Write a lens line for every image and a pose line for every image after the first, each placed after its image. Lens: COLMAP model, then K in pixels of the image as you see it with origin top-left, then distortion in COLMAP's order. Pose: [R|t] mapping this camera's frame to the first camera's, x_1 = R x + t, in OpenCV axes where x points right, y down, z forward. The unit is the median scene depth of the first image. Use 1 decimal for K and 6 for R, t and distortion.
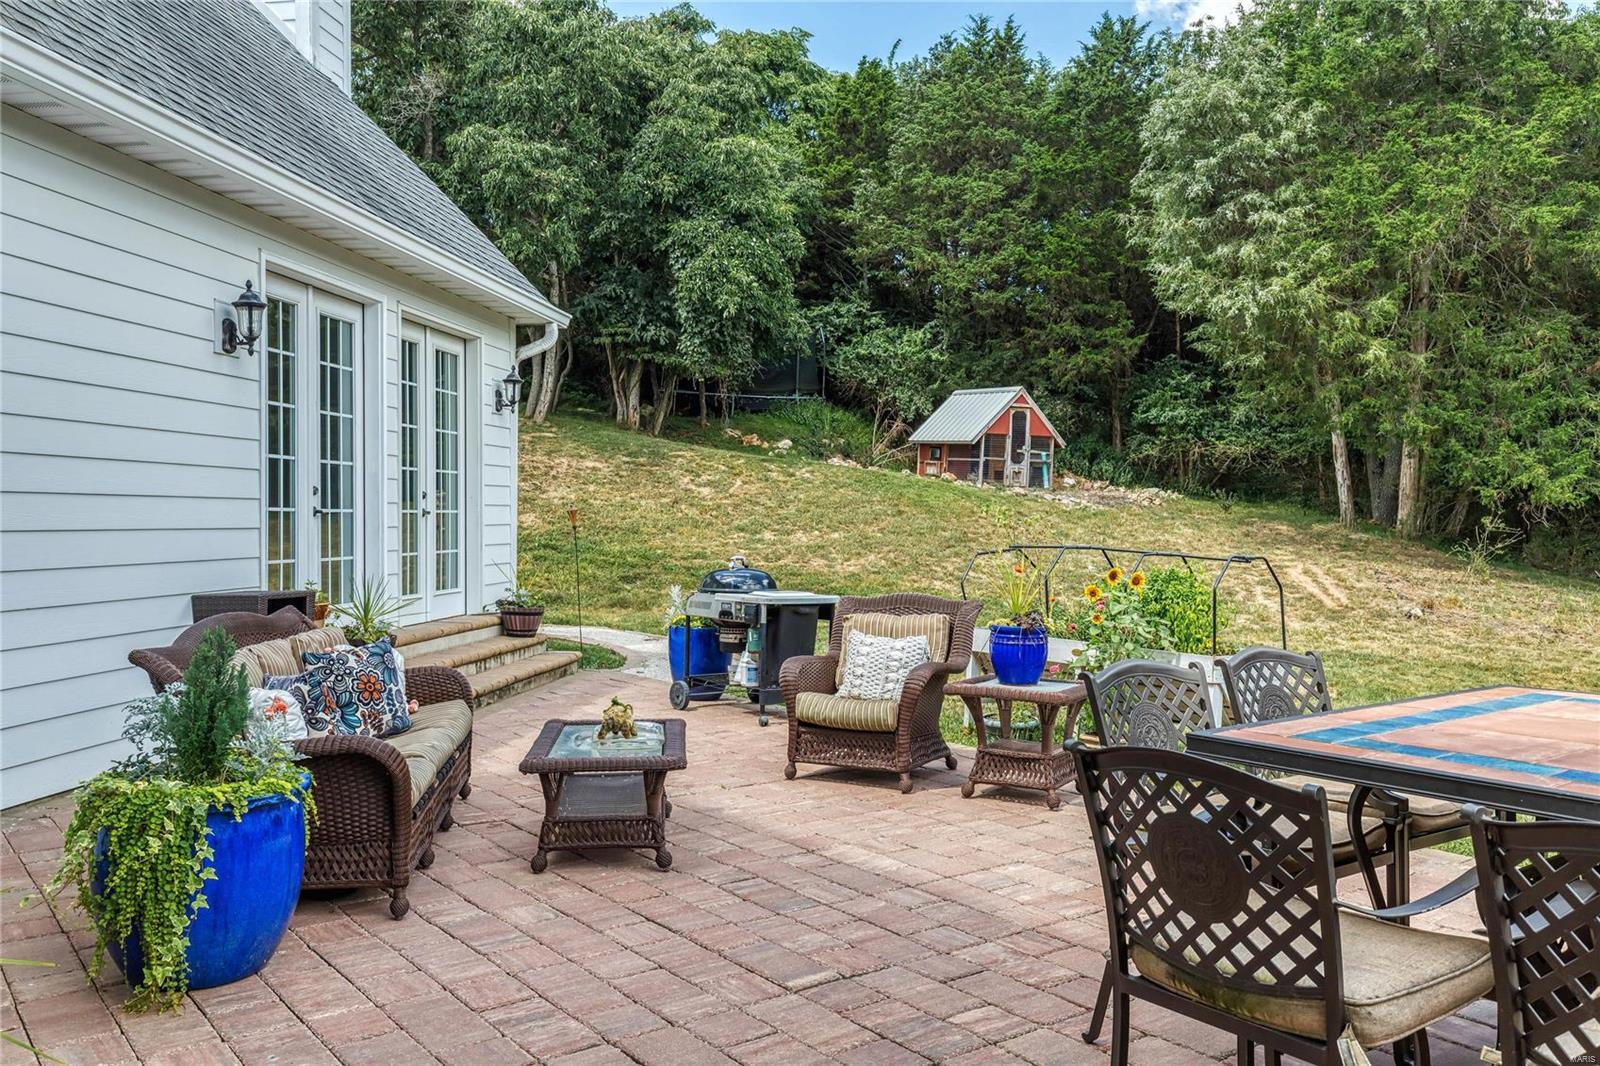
lens RADIAL K [[1291.9, 0, 800.0], [0, 1291.9, 533.0], [0, 0, 1]] dist [0.005350, -0.005577]
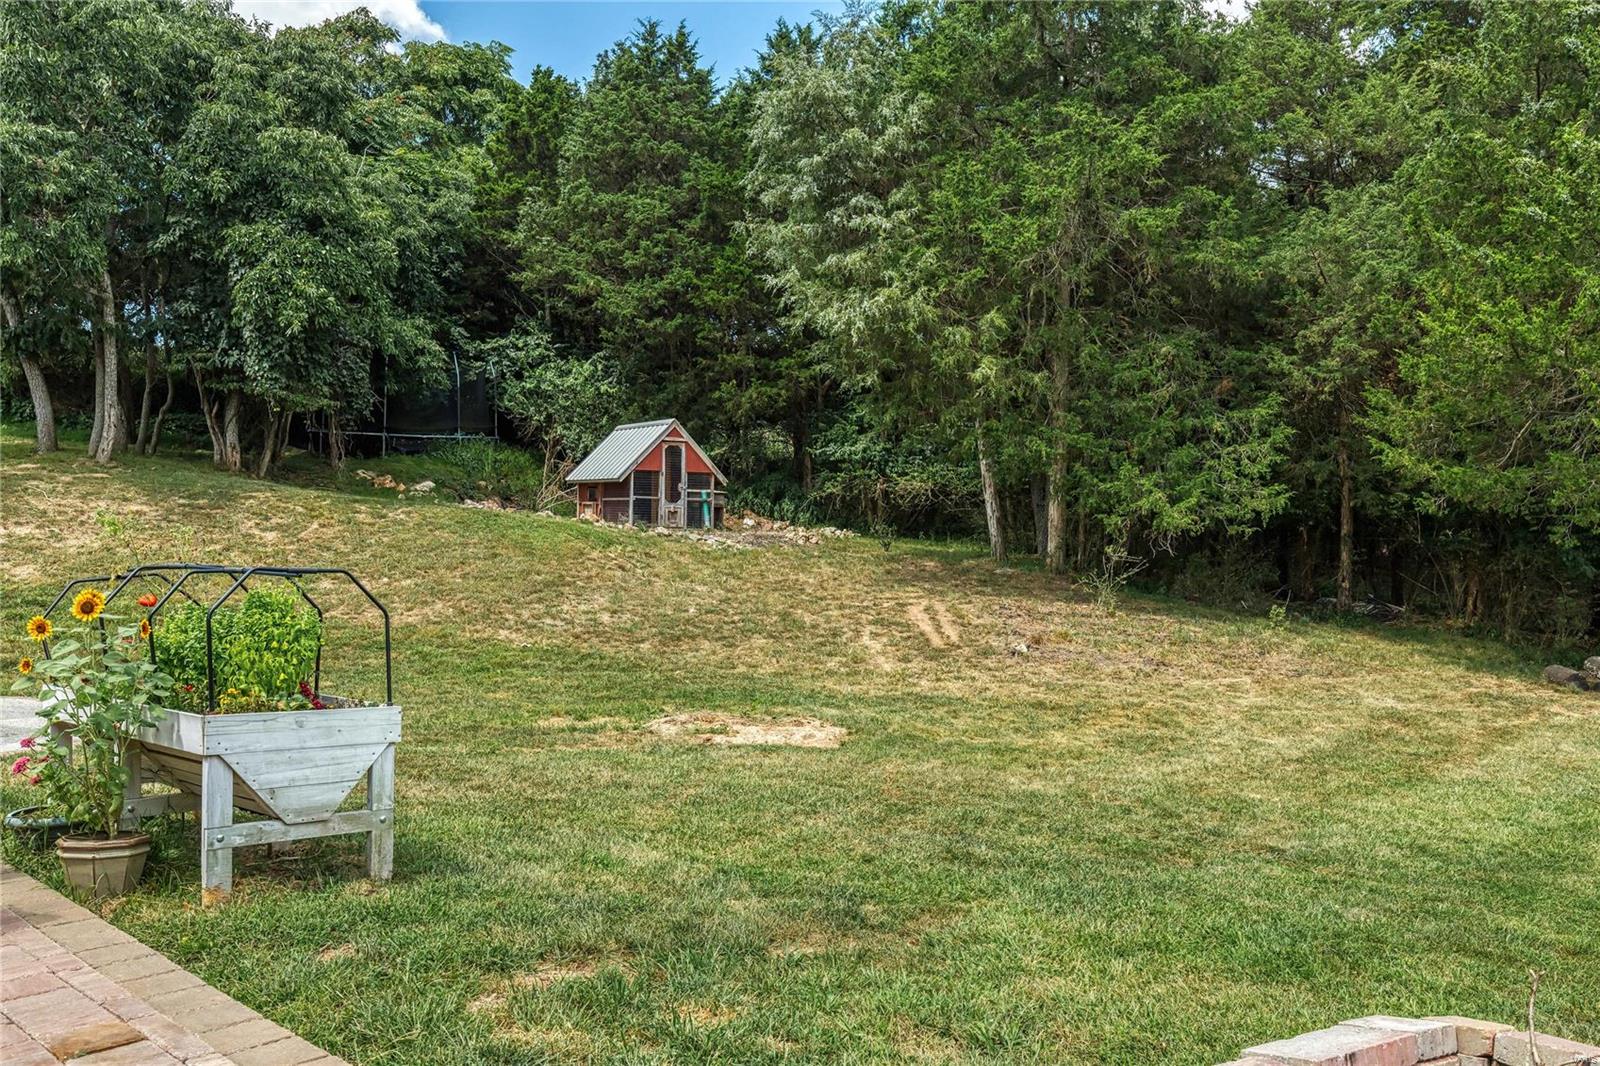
lens RADIAL K [[1283.4, 0, 800.2], [0, 1283.4, 640.1], [0, 0, 1]] dist [0.003462, -0.000657]
pose [[0.990875, -0.030230, 0.131350, 0.145069], [0.024982, 0.998829, 0.041422, 0.009503], [-0.132449, -0.037763, 0.990470, 0.078134]]
